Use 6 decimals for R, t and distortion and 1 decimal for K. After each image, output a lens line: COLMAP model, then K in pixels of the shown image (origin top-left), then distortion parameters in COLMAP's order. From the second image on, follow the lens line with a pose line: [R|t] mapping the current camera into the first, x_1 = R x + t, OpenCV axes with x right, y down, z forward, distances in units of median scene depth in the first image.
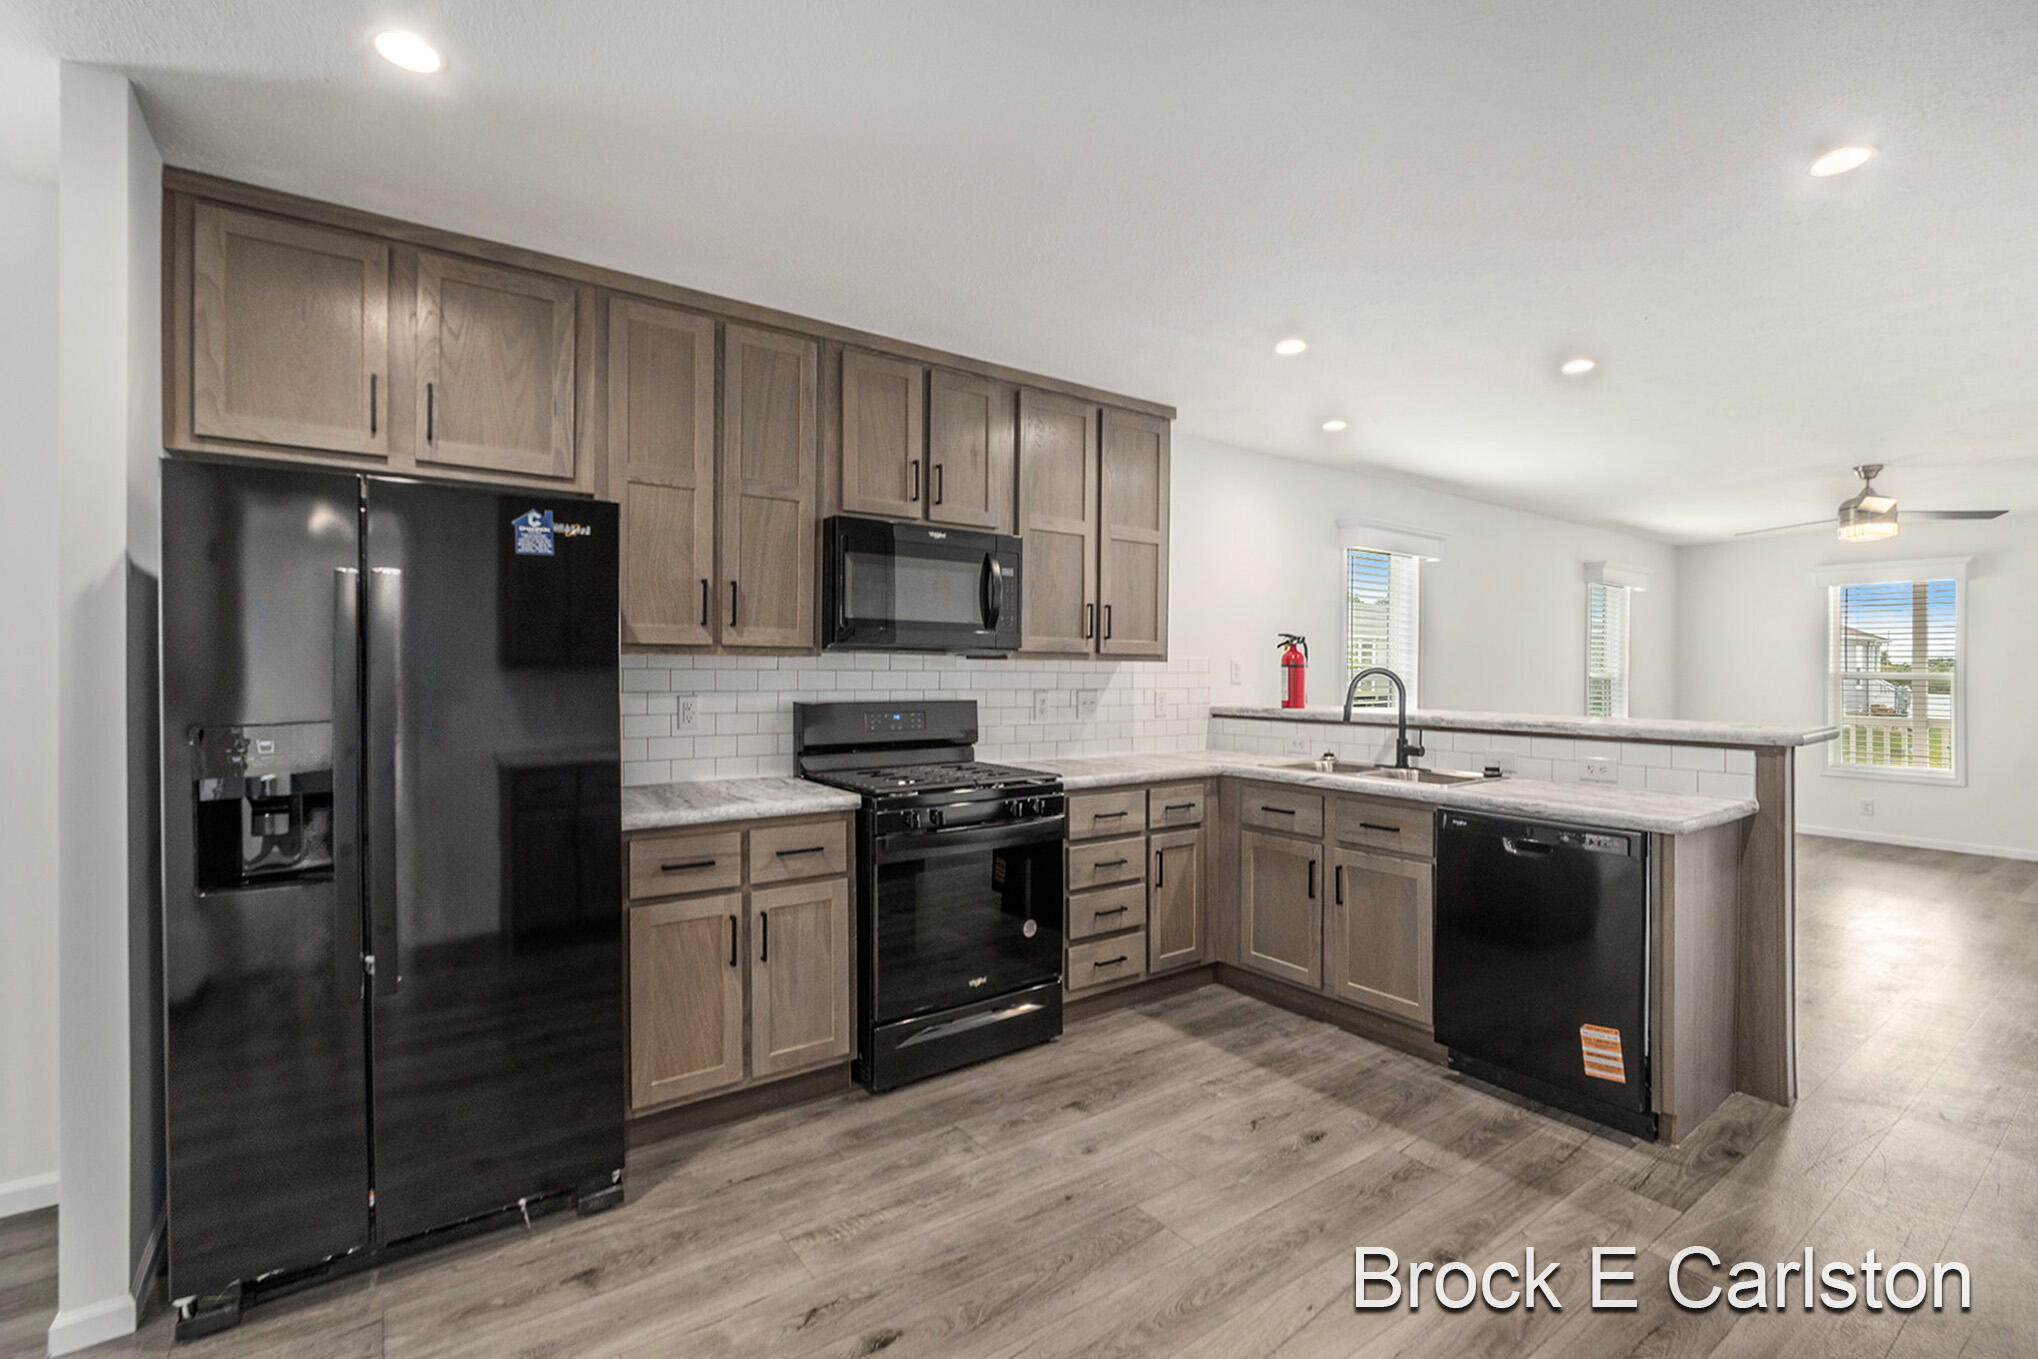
lens RADIAL K [[915.2, 0, 1023.3], [0, 915.2, 681.3], [0, 0, 1]] dist [-0.012574, 0.002040]
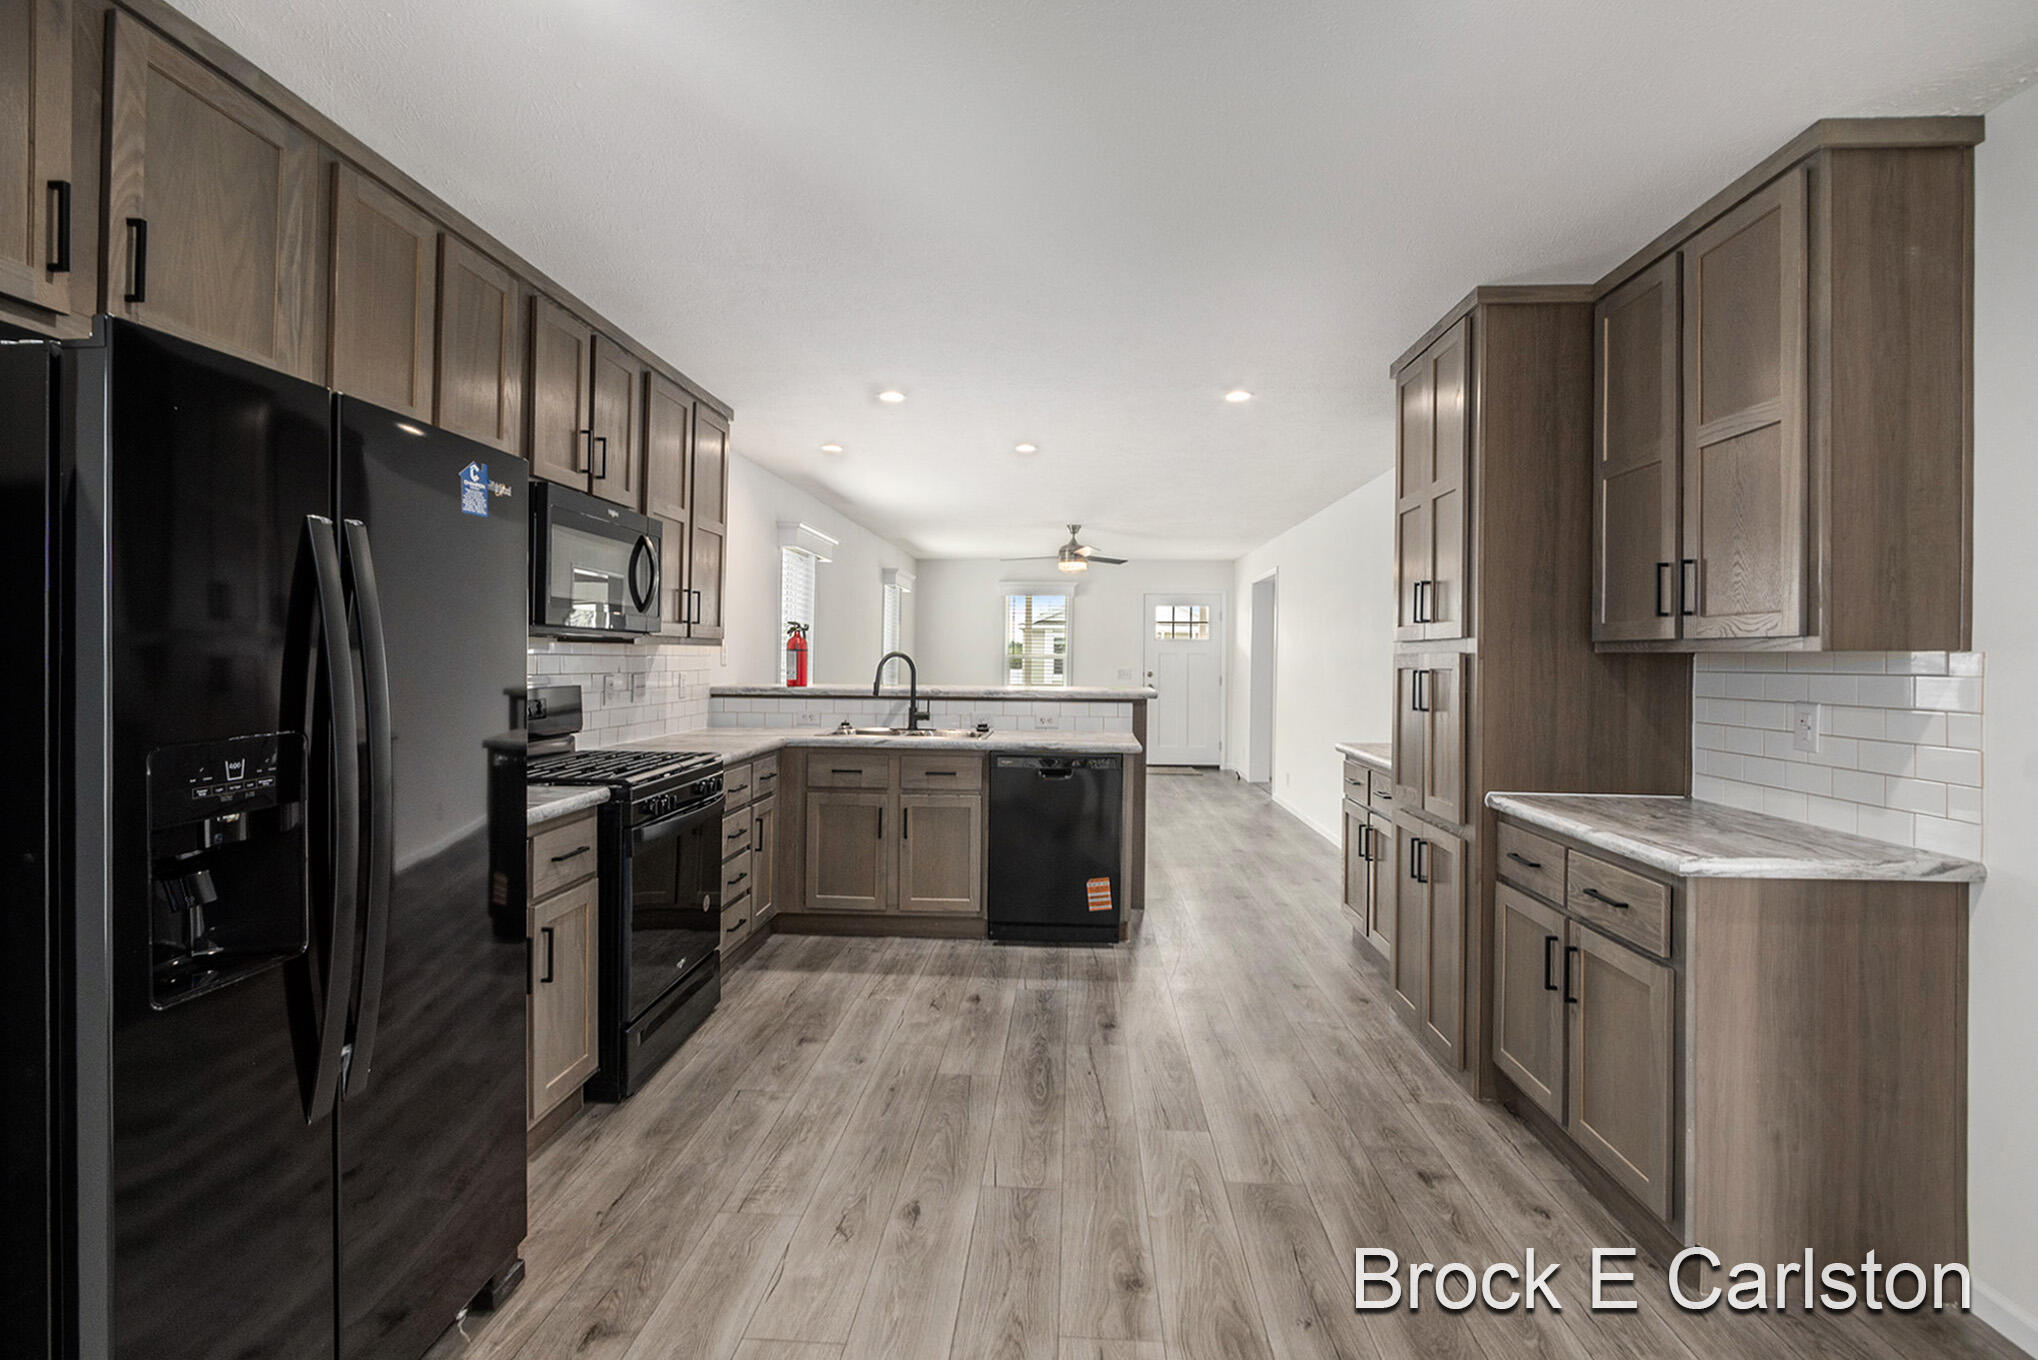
lens RADIAL K [[915.2, 0, 1030.2], [0, 915.2, 665.3], [0, 0, 1]] dist [-0.012574, 0.002040]
pose [[0.631242, -0.007883, 0.775546, -0.584309], [0.004091, 0.999968, 0.006834, -0.005646], [-0.775575, -0.001141, 0.631254, 0.066678]]
